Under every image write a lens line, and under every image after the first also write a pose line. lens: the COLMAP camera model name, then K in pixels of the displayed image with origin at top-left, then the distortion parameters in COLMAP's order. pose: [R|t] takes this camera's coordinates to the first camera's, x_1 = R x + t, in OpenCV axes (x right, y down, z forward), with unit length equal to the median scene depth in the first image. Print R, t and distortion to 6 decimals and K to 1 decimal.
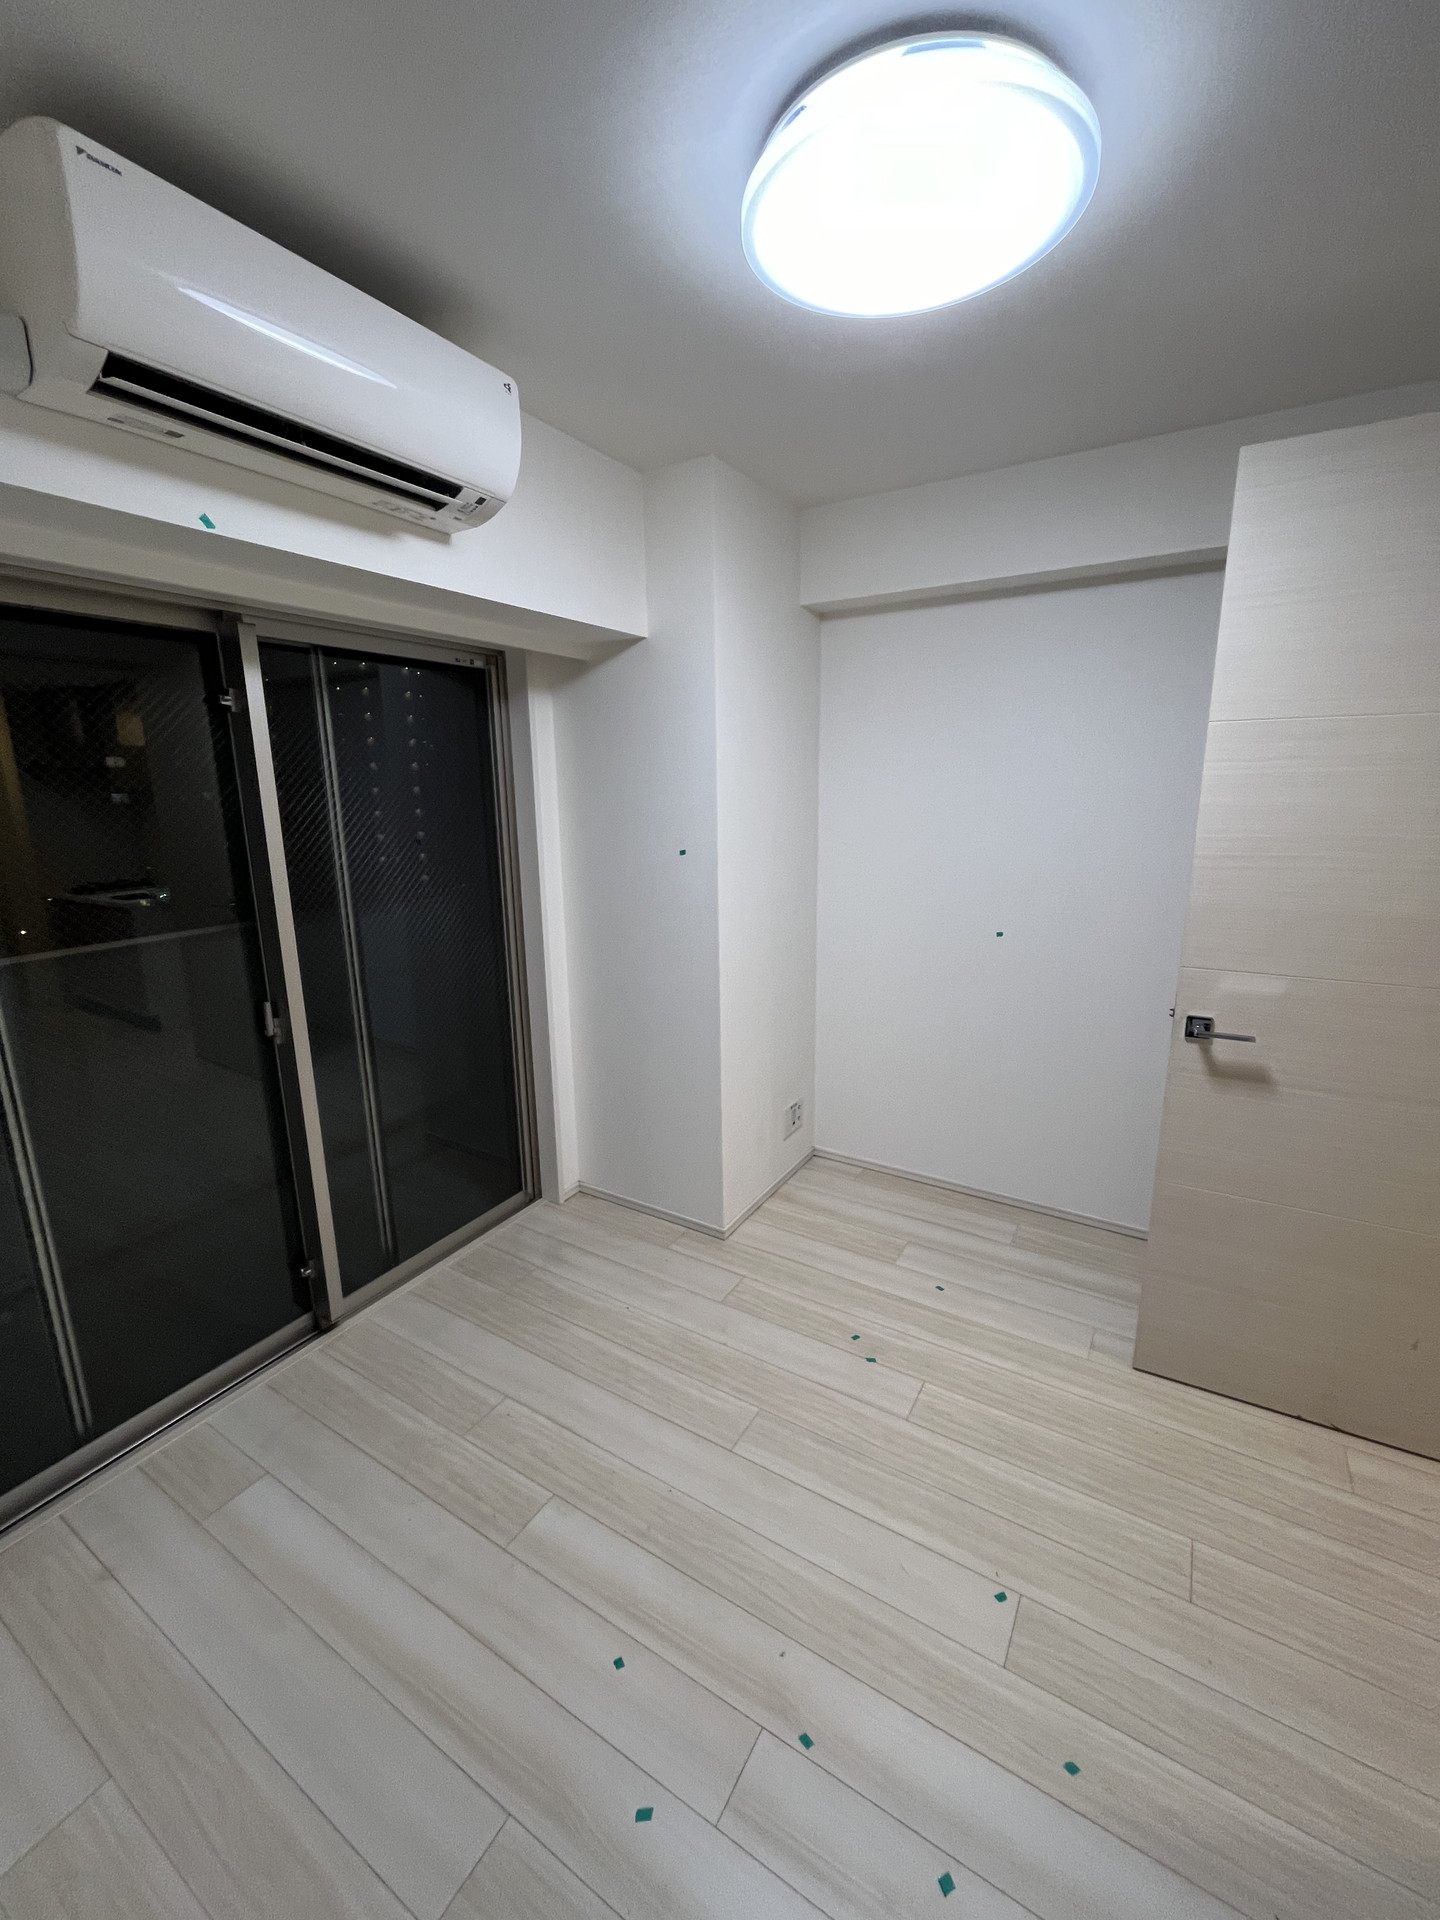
lens RADIAL K [[780.4, 0, 718.0], [0, 780.4, 954.5], [0, 0, 1]] dist [-0.002377, -0.000364]
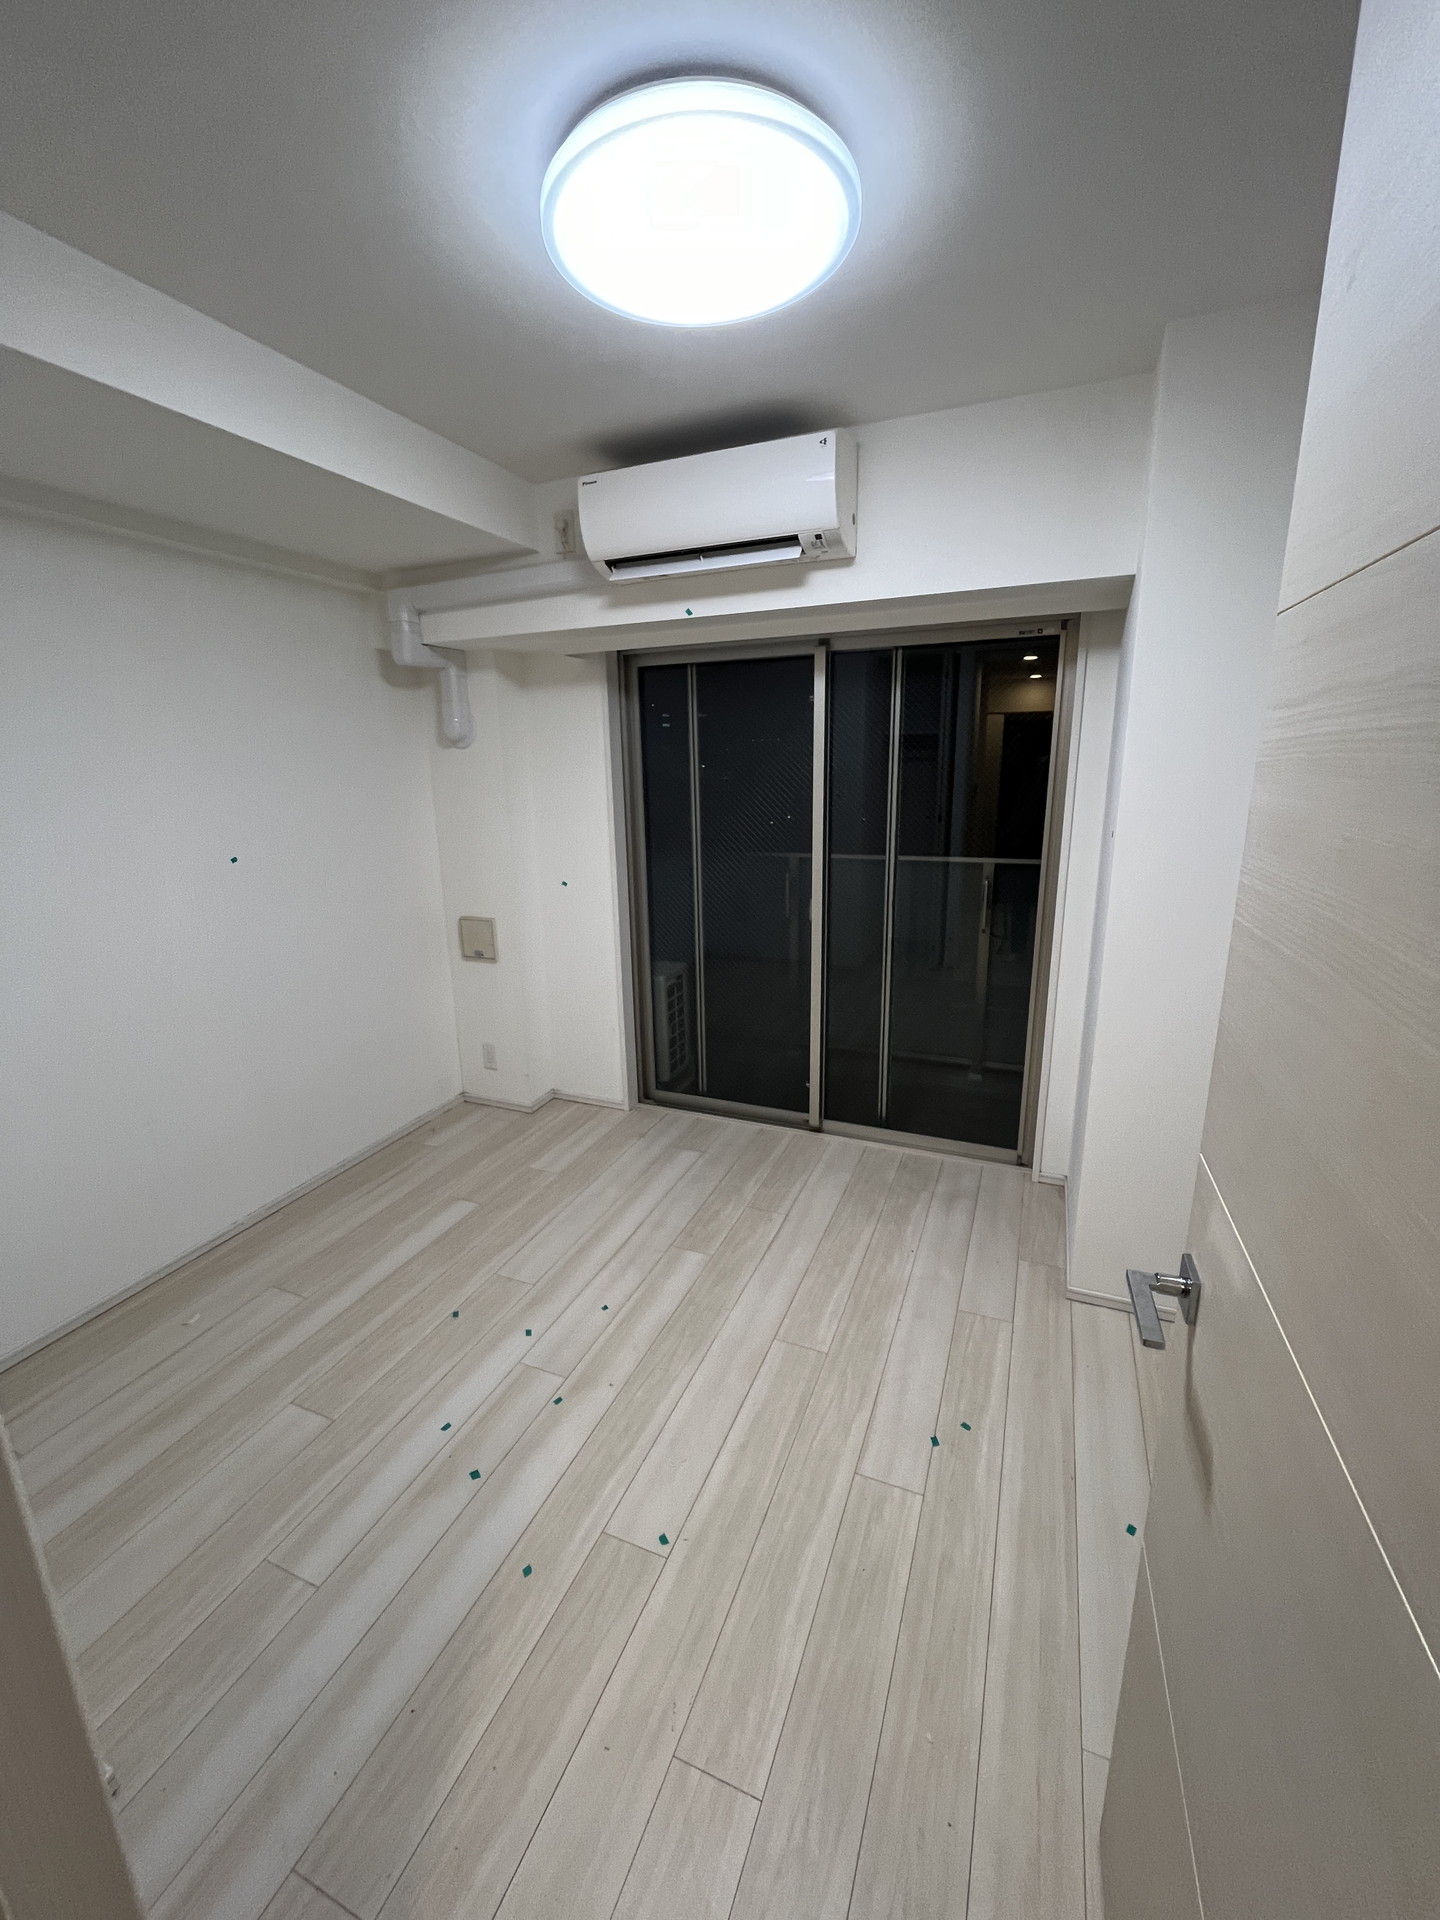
lens RADIAL K [[780.4, 0, 719.8], [0, 780.4, 956.7], [0, 0, 1]] dist [-0.002377, -0.000364]
pose [[0.153405, 0.251525, -0.955616, 0.929376], [-0.194789, 0.955785, 0.220300, -0.139031], [0.968775, 0.152348, 0.195617, 0.585556]]
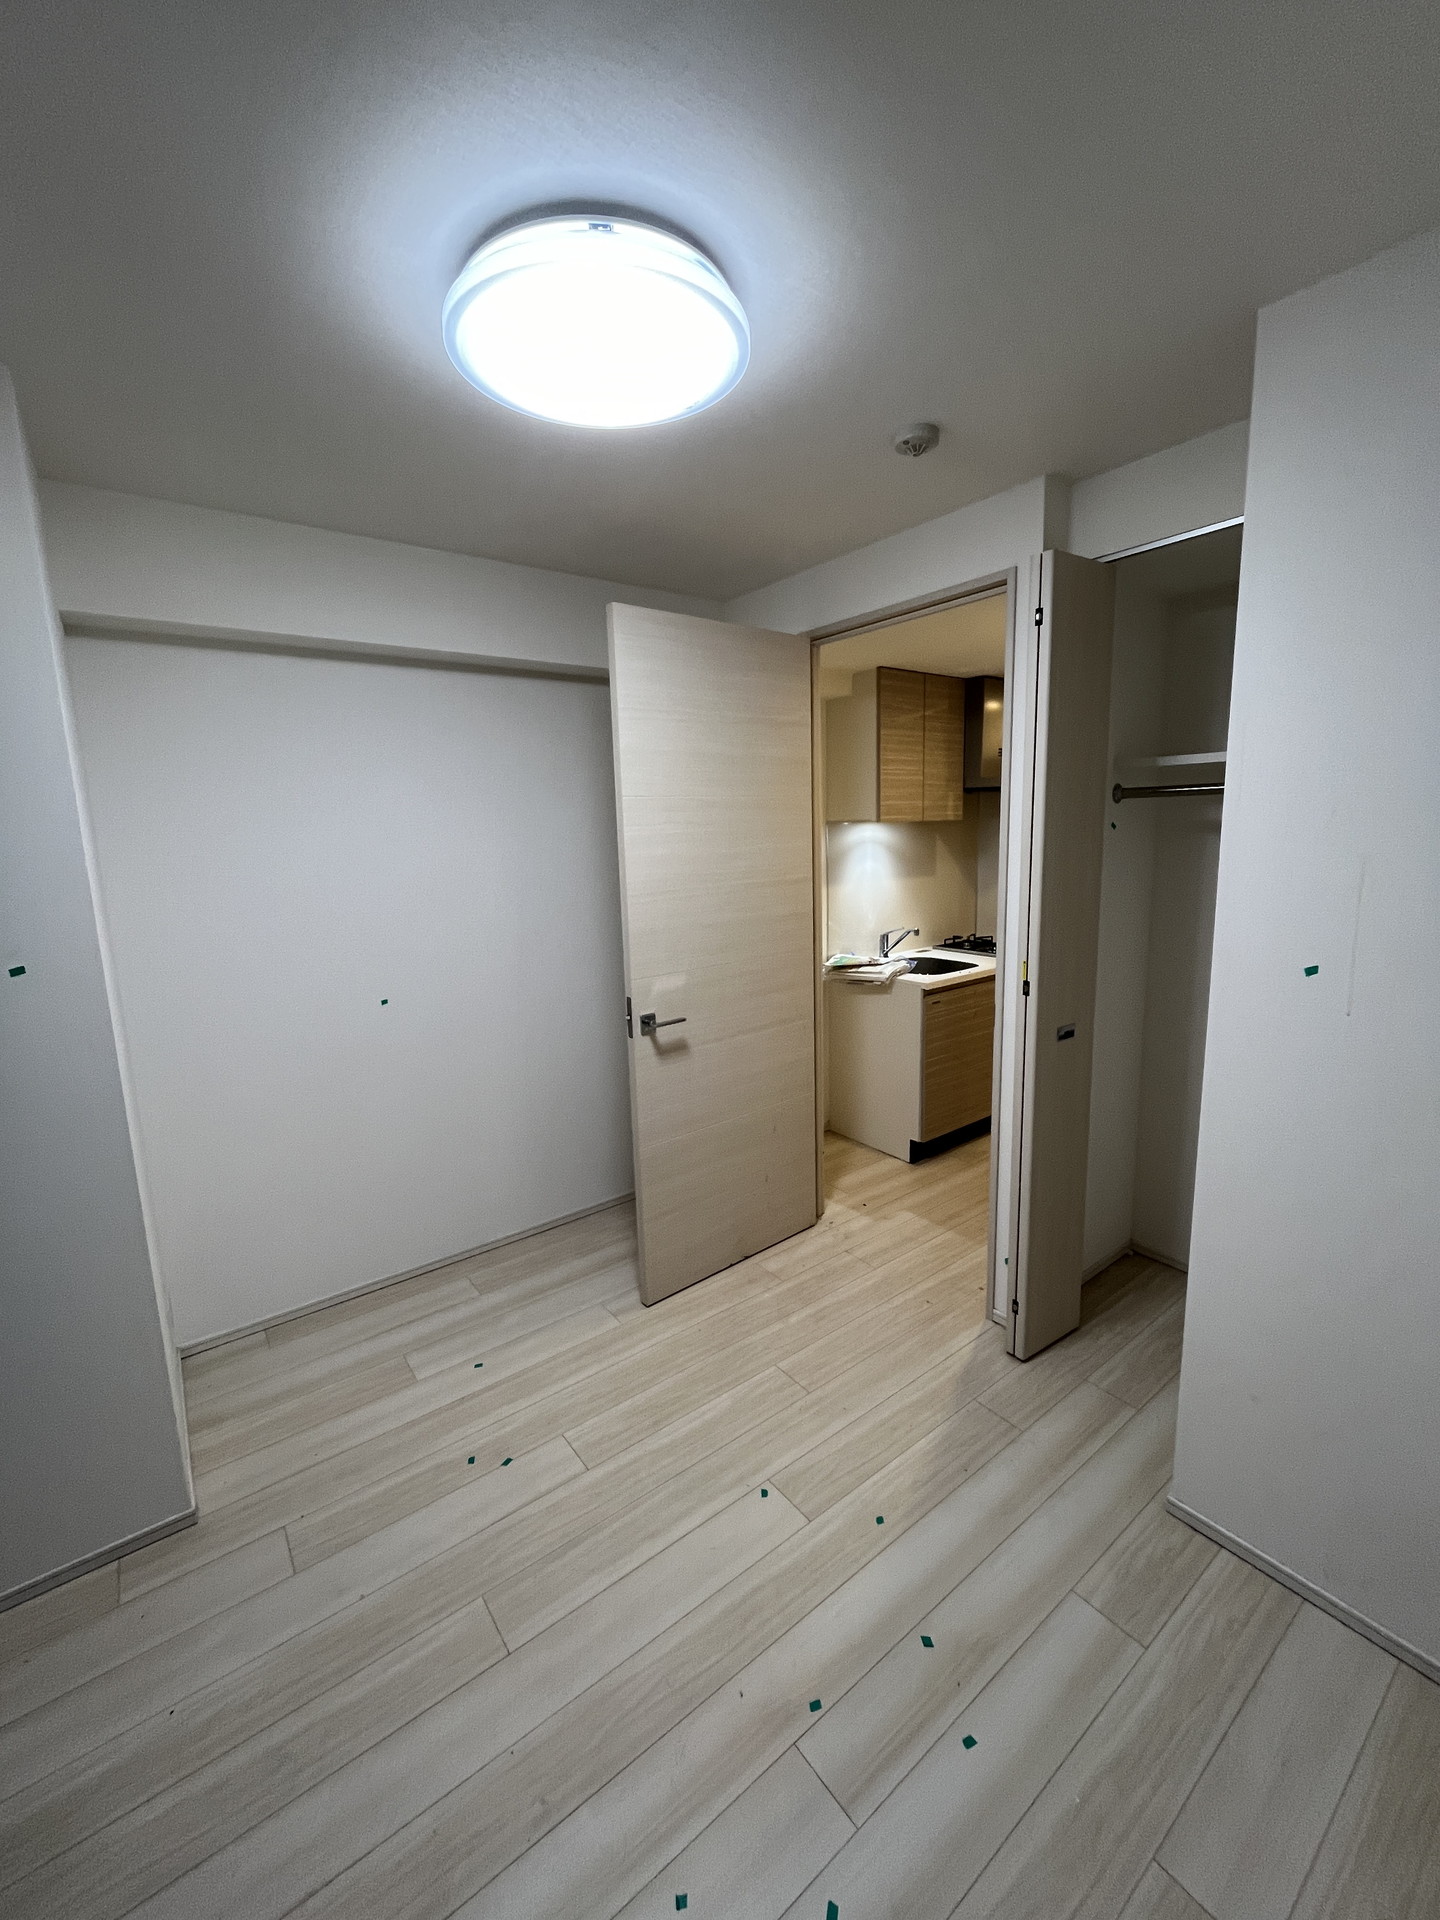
lens RADIAL K [[780.4, 0, 722.4], [0, 780.4, 955.6], [0, 0, 1]] dist [-0.002377, -0.000364]
pose [[0.365392, -0.149324, 0.918799, -0.521850], [0.223088, 0.972332, 0.069306, -0.078759], [-0.903726, 0.179649, 0.388595, 0.336937]]
